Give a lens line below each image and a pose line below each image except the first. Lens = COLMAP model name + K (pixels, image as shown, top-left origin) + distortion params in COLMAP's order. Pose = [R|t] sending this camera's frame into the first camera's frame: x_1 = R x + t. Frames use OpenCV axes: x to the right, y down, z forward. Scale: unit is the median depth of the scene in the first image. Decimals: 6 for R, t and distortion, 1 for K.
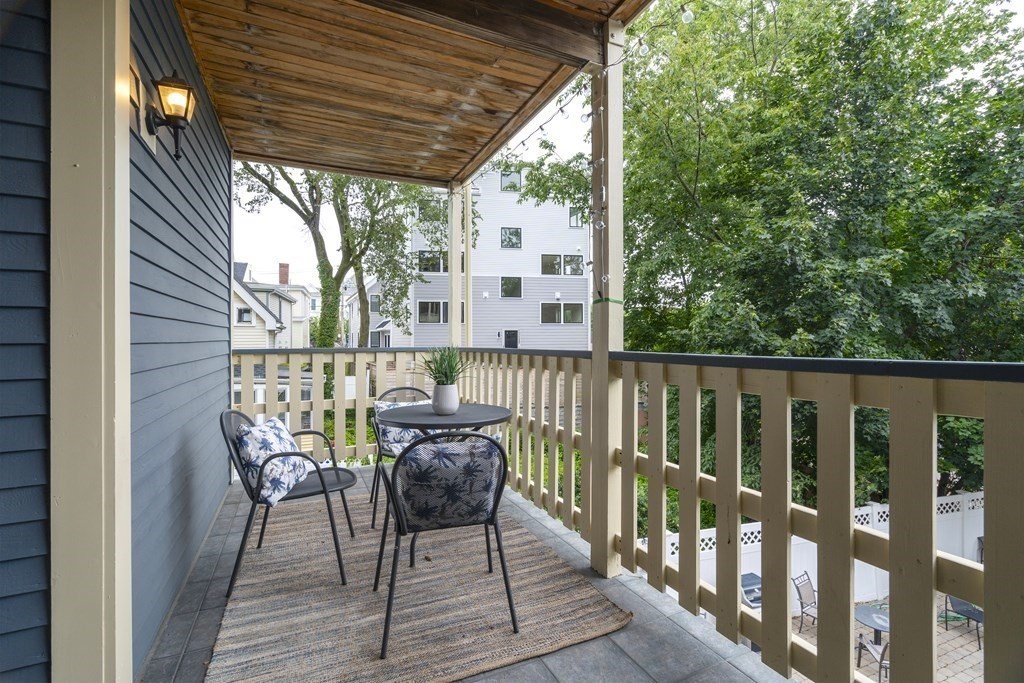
lens RADIAL K [[465.2, 0, 512.0], [0, 465.2, 341.5], [0, 0, 1]] dist [-0.000216, 0.000897]
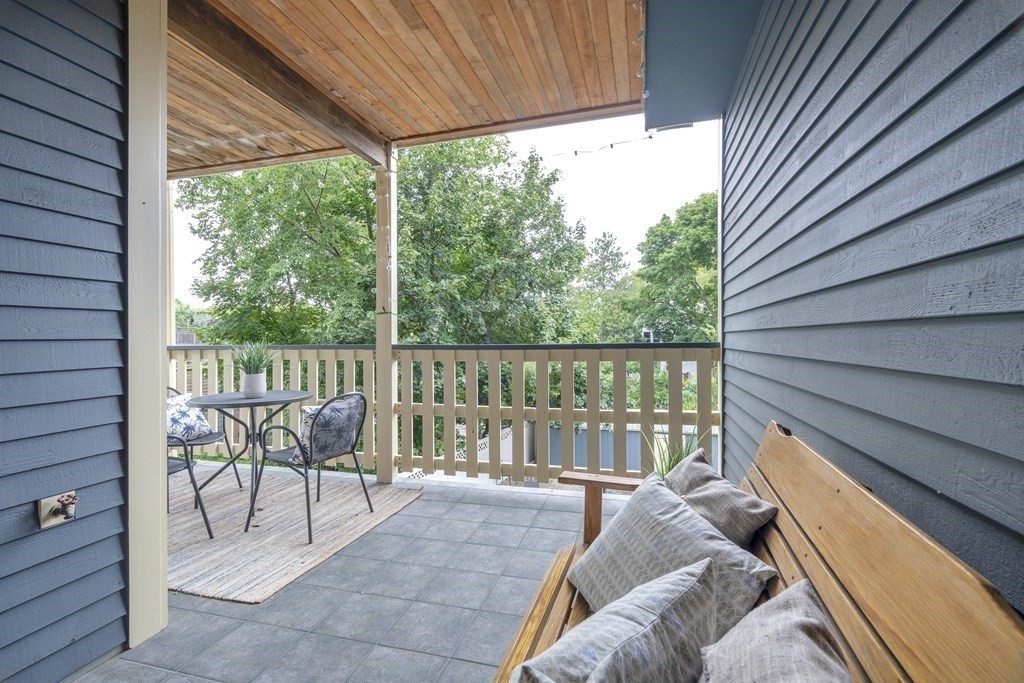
lens RADIAL K [[465.2, 0, 512.0], [0, 465.2, 341.5], [0, 0, 1]] dist [-0.000216, 0.000897]
pose [[0.651762, -0.009003, 0.758370, -0.754179], [0.007803, 0.999956, 0.005164, 0.006547], [-0.758384, 0.002552, 0.651804, -0.384213]]
